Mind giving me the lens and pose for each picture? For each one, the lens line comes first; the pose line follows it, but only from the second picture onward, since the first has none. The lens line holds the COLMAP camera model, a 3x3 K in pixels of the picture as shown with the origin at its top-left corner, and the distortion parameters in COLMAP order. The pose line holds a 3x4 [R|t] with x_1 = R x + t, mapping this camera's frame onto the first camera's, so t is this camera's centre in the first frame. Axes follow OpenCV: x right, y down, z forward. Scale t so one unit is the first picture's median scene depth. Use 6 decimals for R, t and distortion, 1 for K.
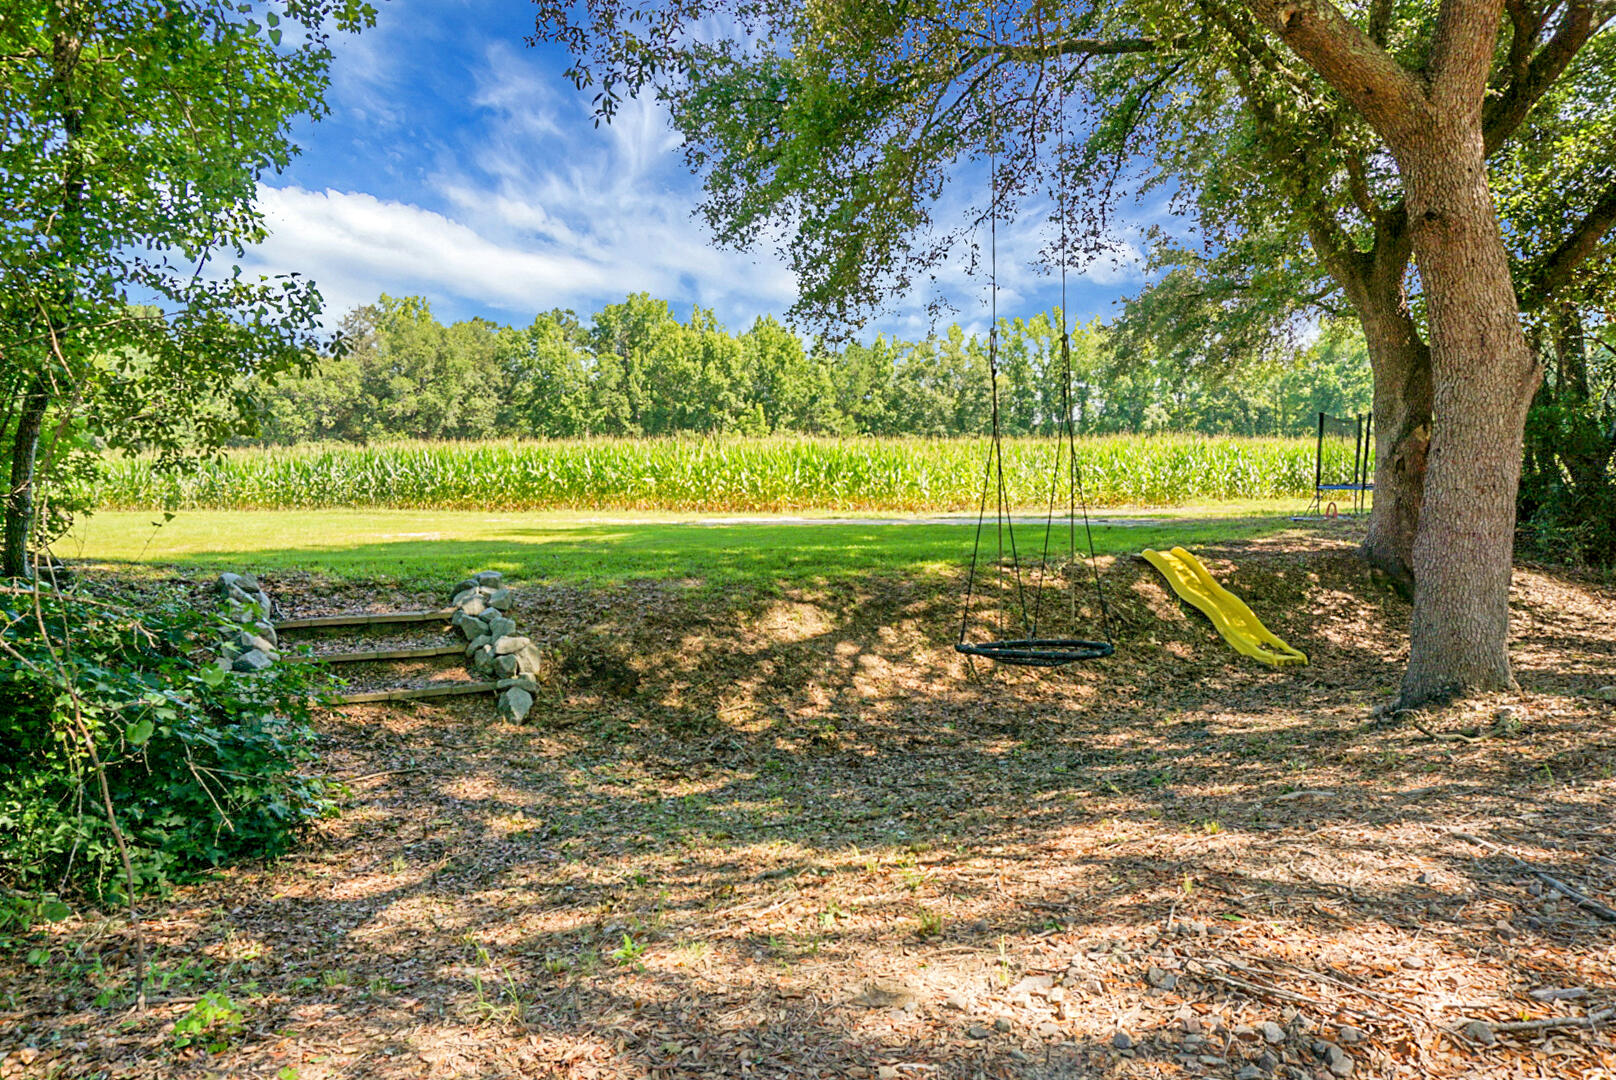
lens RADIAL K [[1084.8, 0, 808.0], [0, 1084.8, 540.0], [0, 0, 1]] dist [-0.003526, 0.001805]
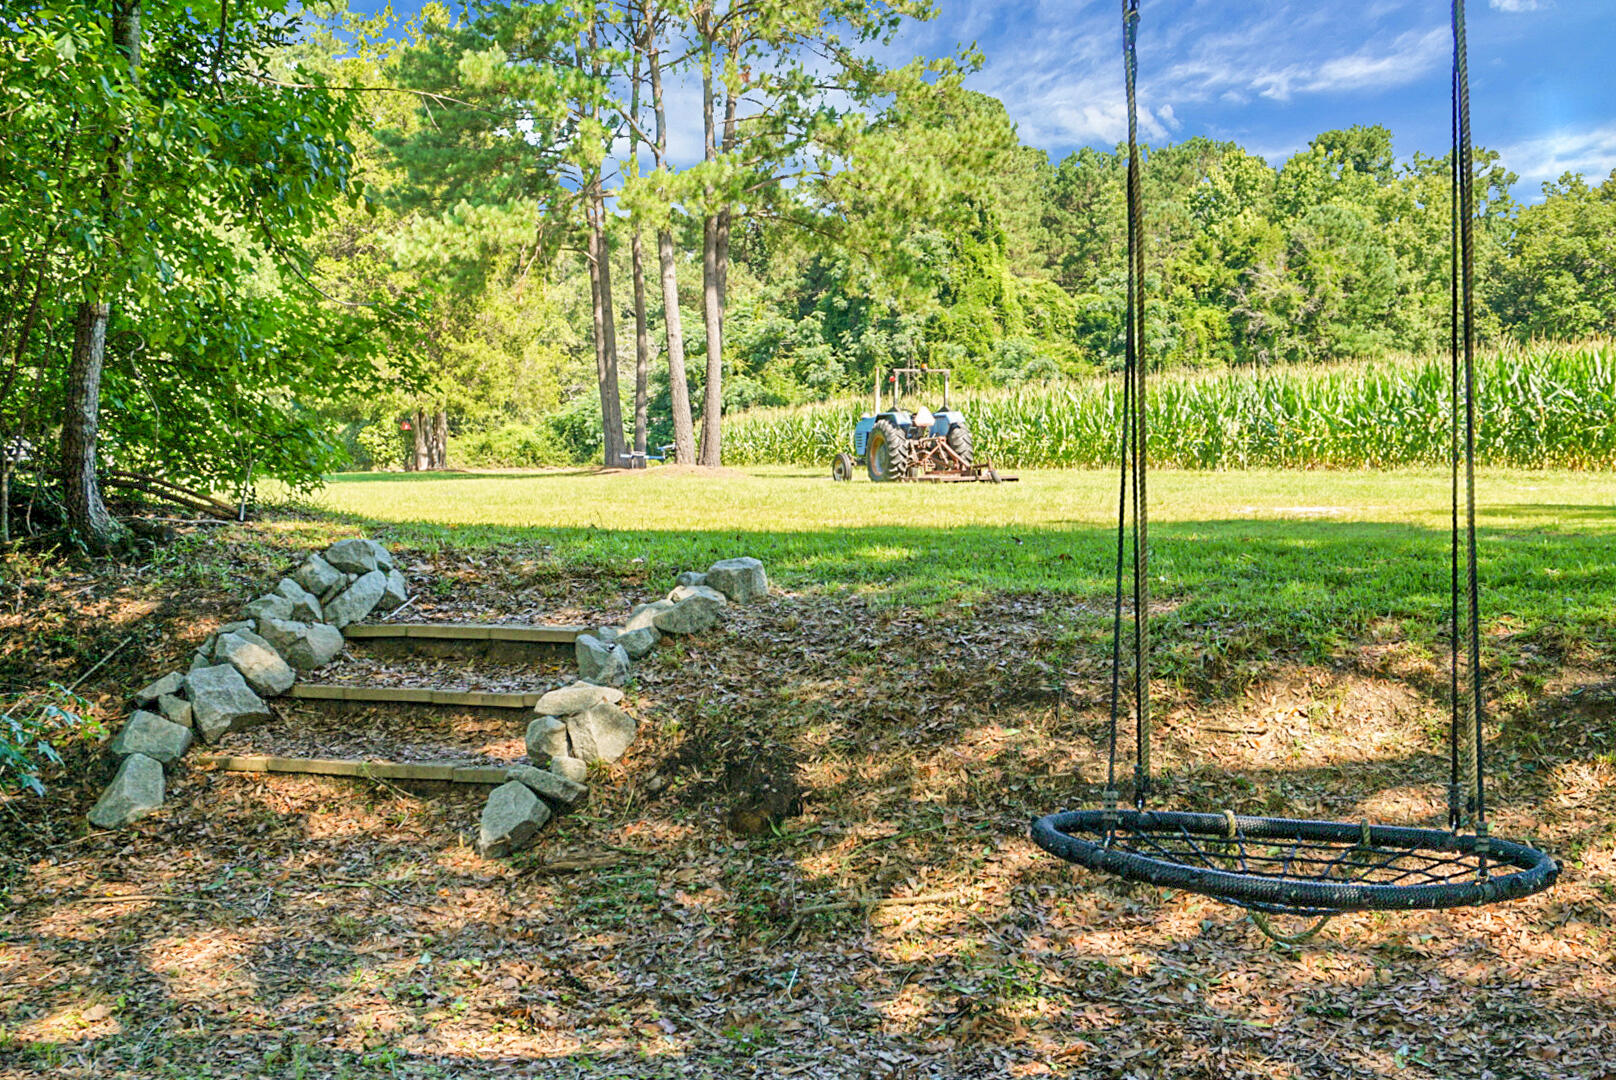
lens RADIAL K [[2051.5, 0, 808.0], [0, 2051.5, 540.0], [0, 0, 1]] dist [0.012046, 0.025202]
pose [[0.689120, 0.034187, -0.723840, 0.403457], [-0.032692, 0.999336, 0.016075, 0.003088], [0.723909, 0.012586, 0.689781, 0.351839]]
